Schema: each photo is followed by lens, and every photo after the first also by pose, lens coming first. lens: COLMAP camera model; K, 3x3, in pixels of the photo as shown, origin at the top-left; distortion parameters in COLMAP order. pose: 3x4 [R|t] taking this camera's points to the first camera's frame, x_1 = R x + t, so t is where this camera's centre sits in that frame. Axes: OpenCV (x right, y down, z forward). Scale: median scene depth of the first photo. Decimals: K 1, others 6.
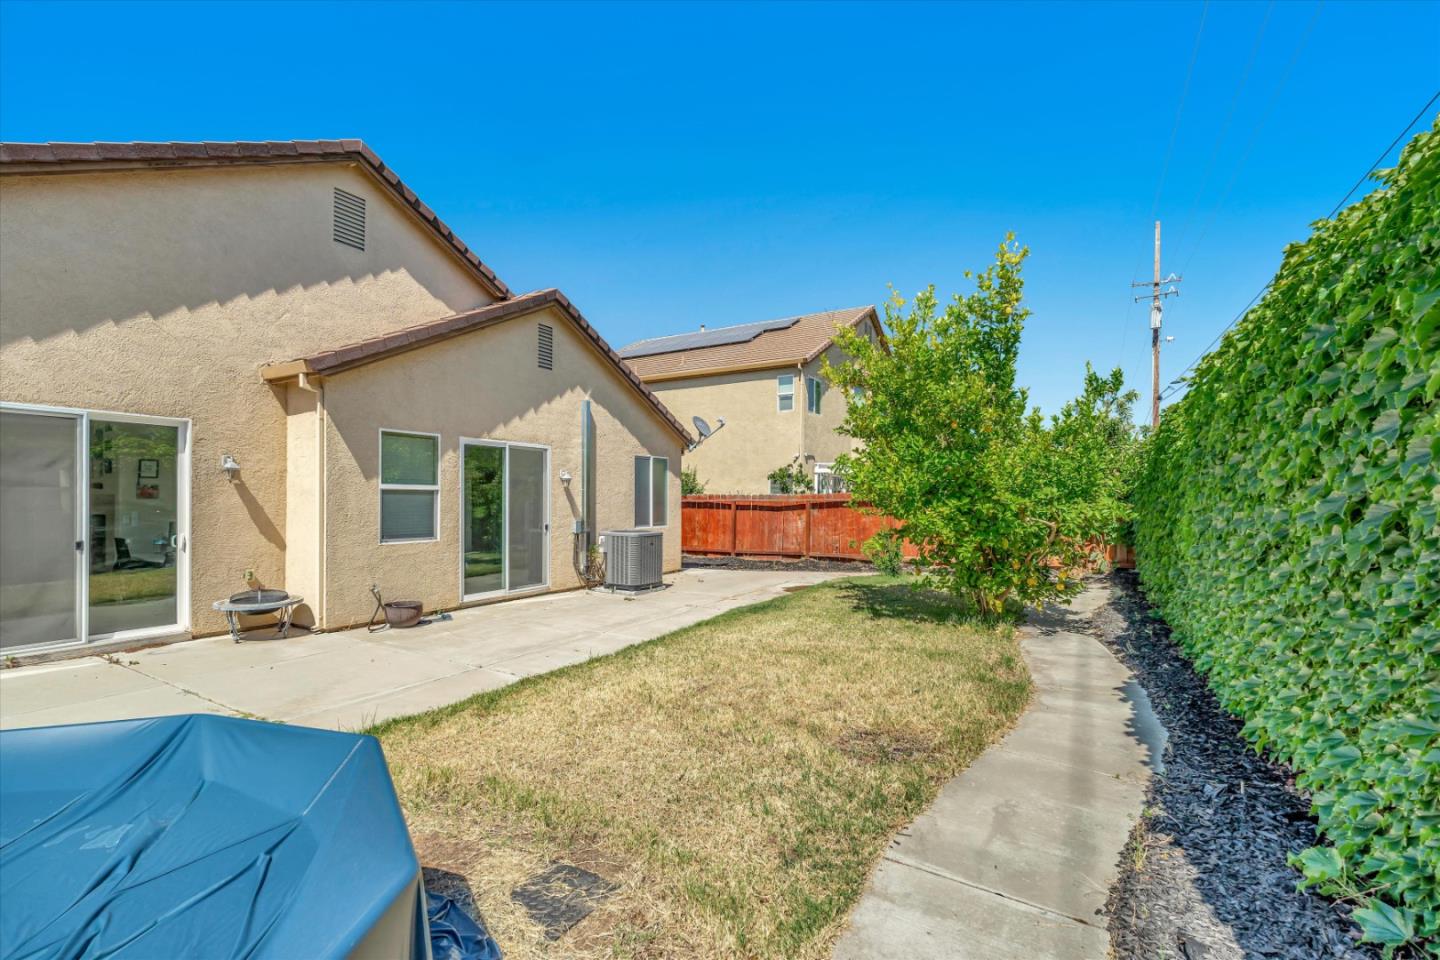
lens RADIAL K [[643.4, 0, 730.3], [0, 643.4, 470.8], [0, 0, 1]] dist [0.000689, 0.000342]
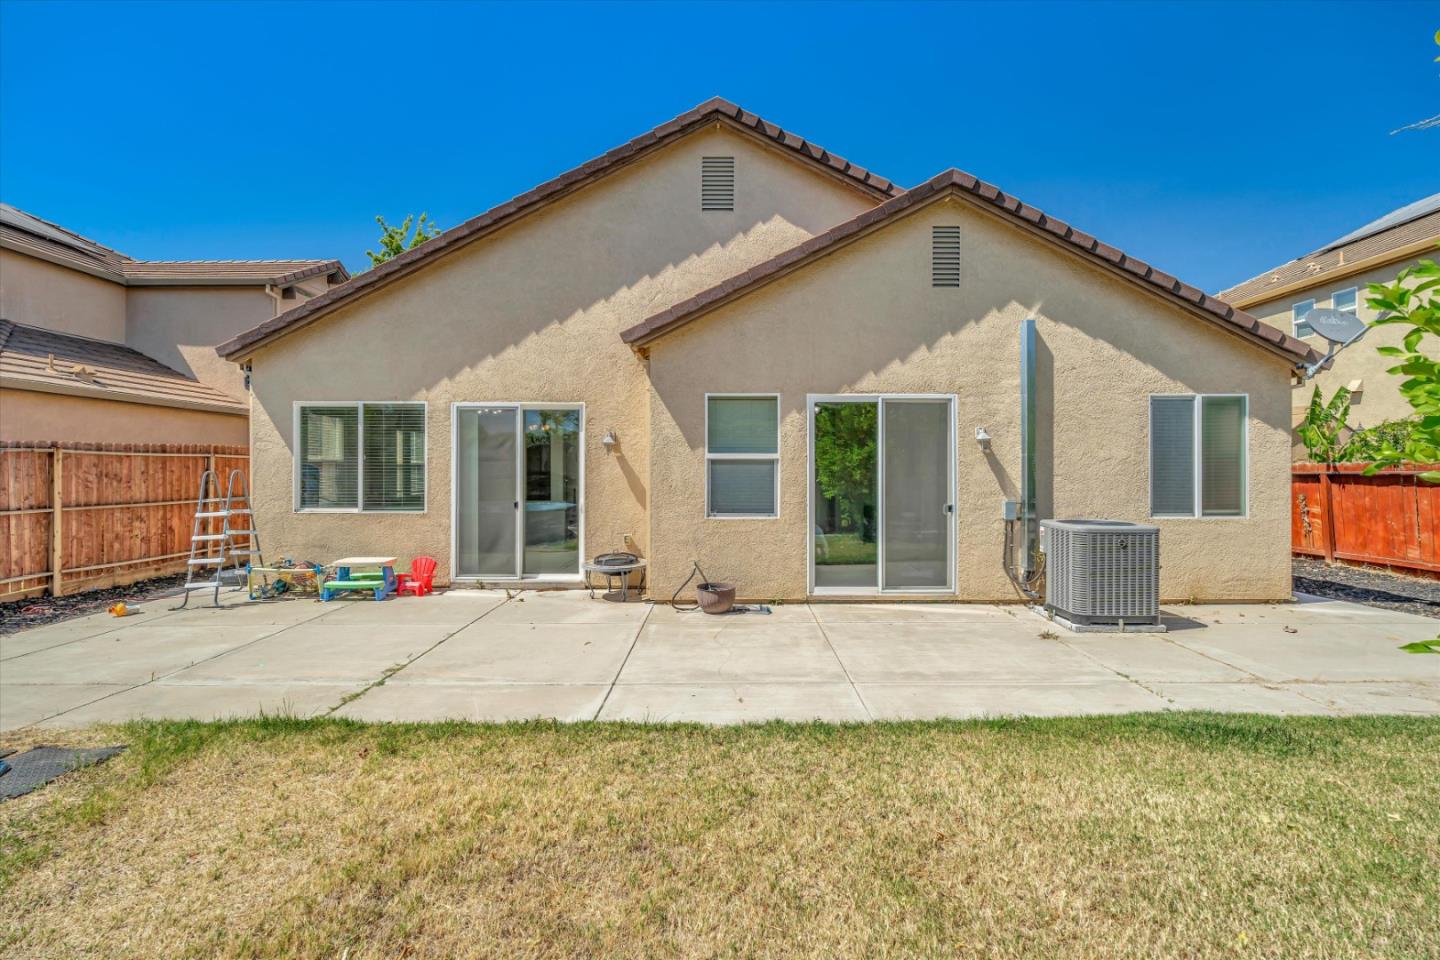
lens RADIAL K [[637.6, 0, 719.0], [0, 637.6, 458.0], [0, 0, 1]] dist [-0.001940, -0.000033]
pose [[0.486874, -0.019413, -0.873257, 0.241126], [0.040317, 0.999187, 0.000266, 0.024800], [0.872541, -0.035337, 0.487261, 0.508553]]
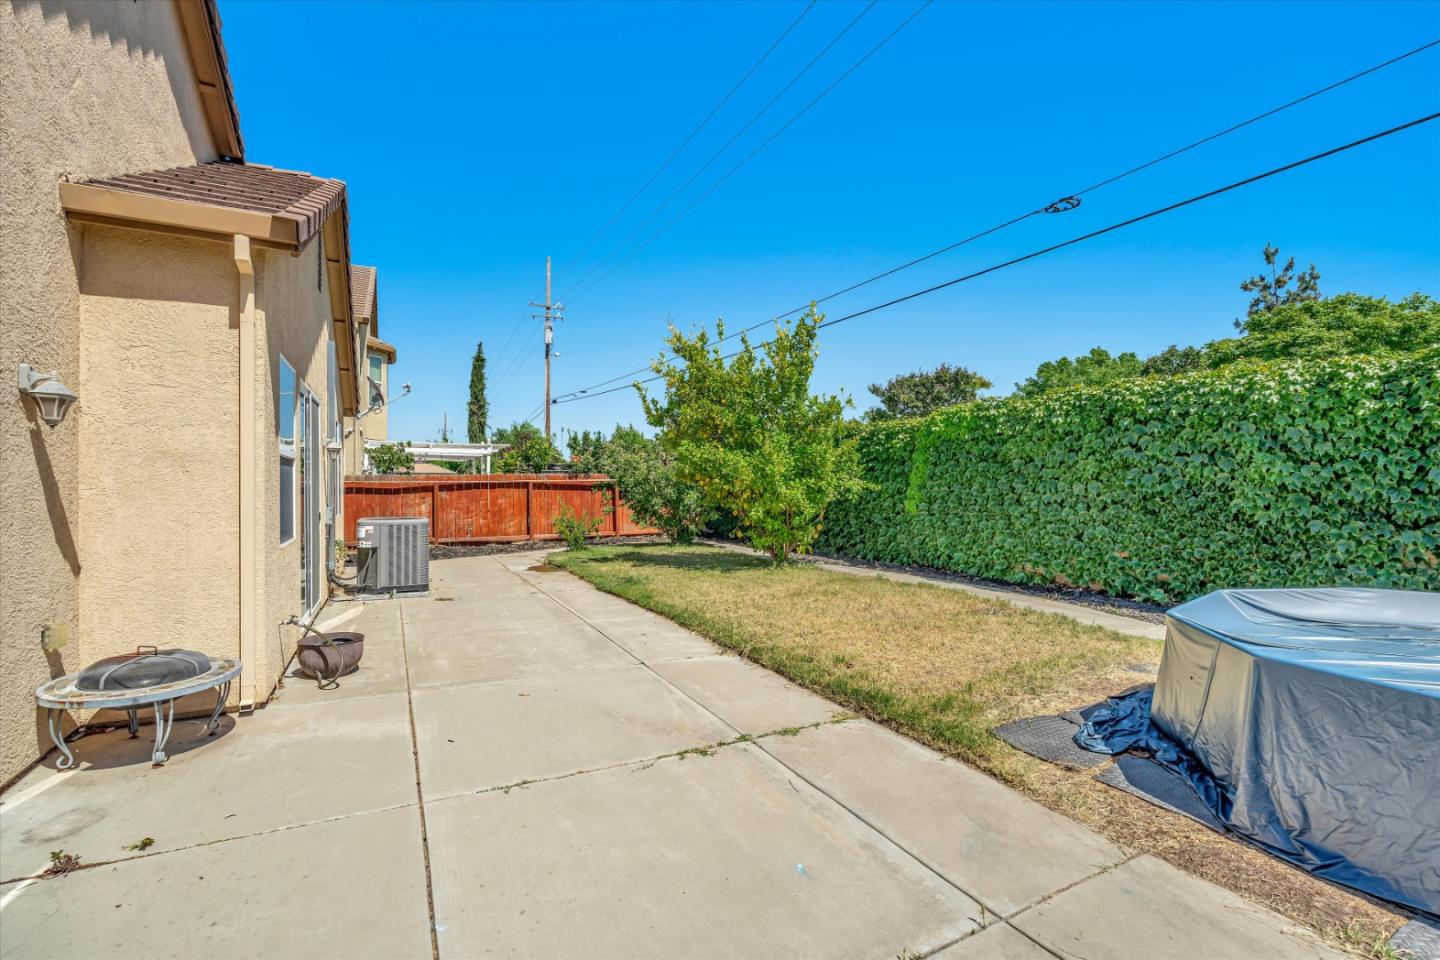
lens RADIAL K [[637.6, 0, 719.0], [0, 637.6, 458.0], [0, 0, 1]] dist [-0.001940, -0.000033]
pose [[0.531073, 0.034736, 0.846614, -0.735654], [-0.035762, 0.999188, -0.018562, 0.024896], [-0.846571, -0.020419, 0.531884, 0.307710]]
